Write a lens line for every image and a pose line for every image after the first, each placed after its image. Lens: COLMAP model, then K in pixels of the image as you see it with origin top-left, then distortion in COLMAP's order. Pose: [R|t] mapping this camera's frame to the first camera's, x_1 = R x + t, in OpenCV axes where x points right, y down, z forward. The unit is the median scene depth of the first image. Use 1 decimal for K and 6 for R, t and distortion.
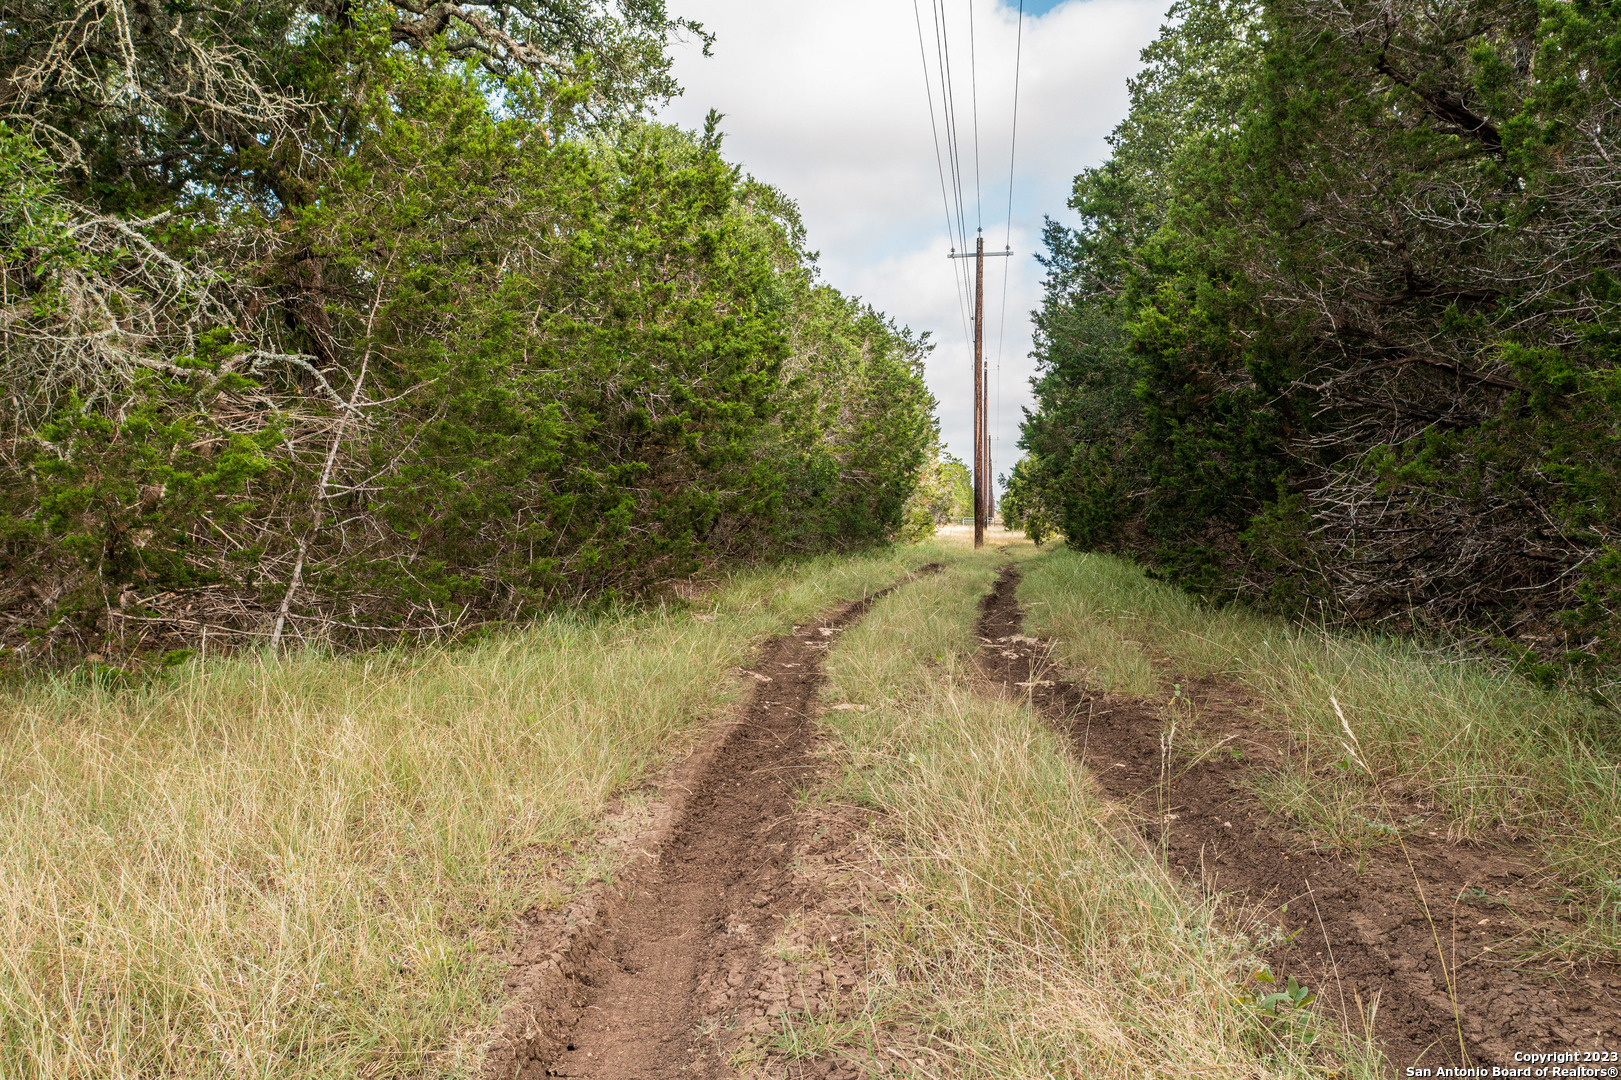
lens RADIAL K [[1311.4, 0, 811.7], [0, 1311.4, 540.2], [0, 0, 1]] dist [-0.007777, 0.037002]
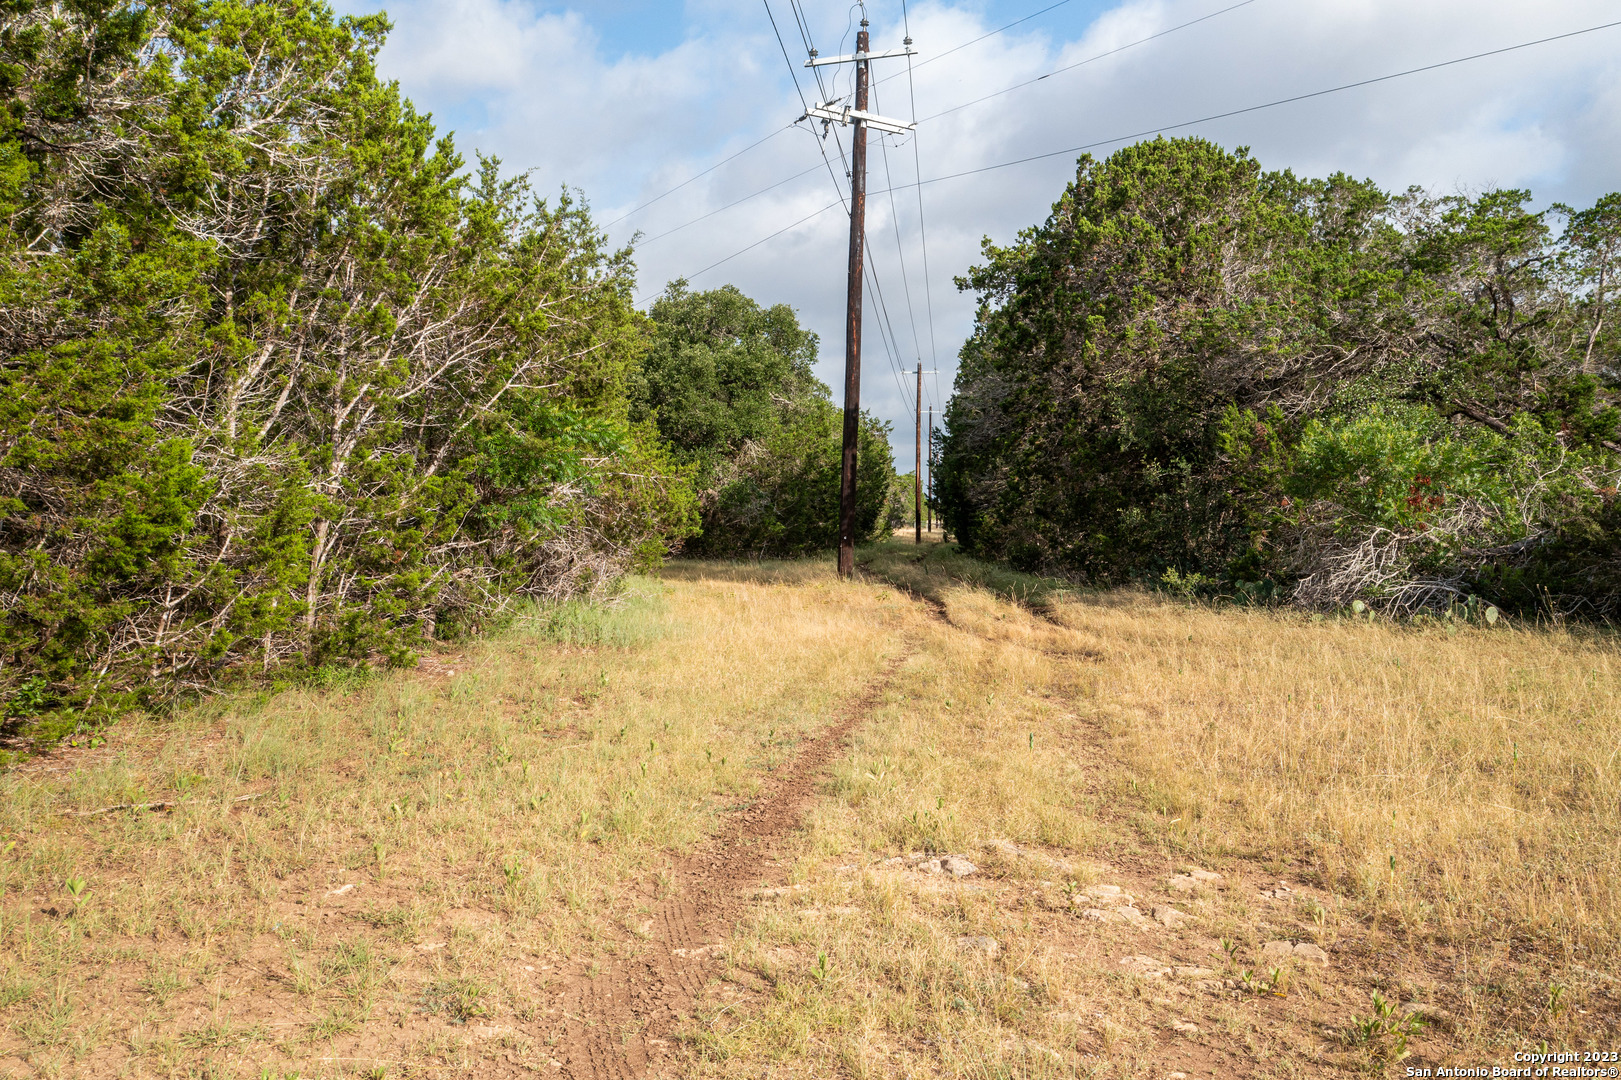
lens RADIAL K [[1311.4, 0, 809.7], [0, 1311.4, 541.5], [0, 0, 1]] dist [-0.007777, 0.037002]
pose [[0.999496, 0.003090, 0.031580, -0.159479], [-0.003192, 0.999990, 0.003159, -0.002189], [-0.031570, -0.003258, 0.999496, -1.660961]]
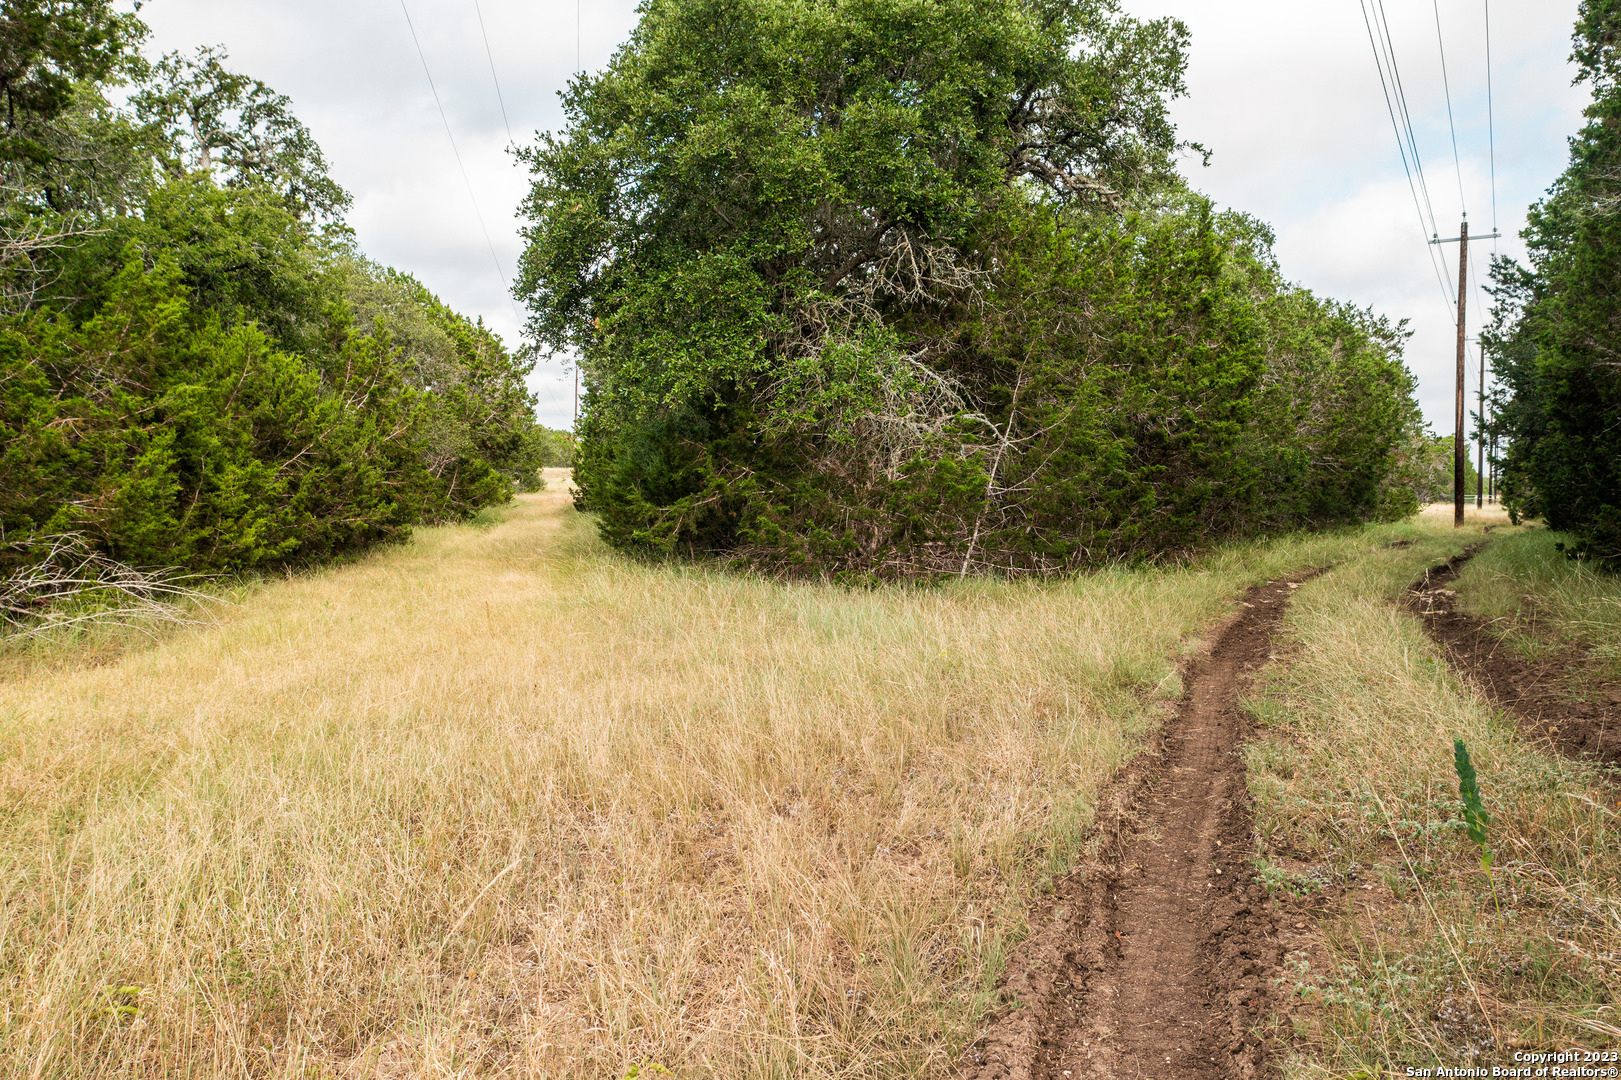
lens RADIAL K [[1311.4, 0, 810.9], [0, 1311.4, 545.1], [0, 0, 1]] dist [-0.007777, 0.037002]
pose [[0.940185, 0.010569, -0.340500, 0.002134], [-0.003453, 0.999763, 0.021498, -0.000564], [0.340646, -0.019036, 0.939999, -0.310966]]
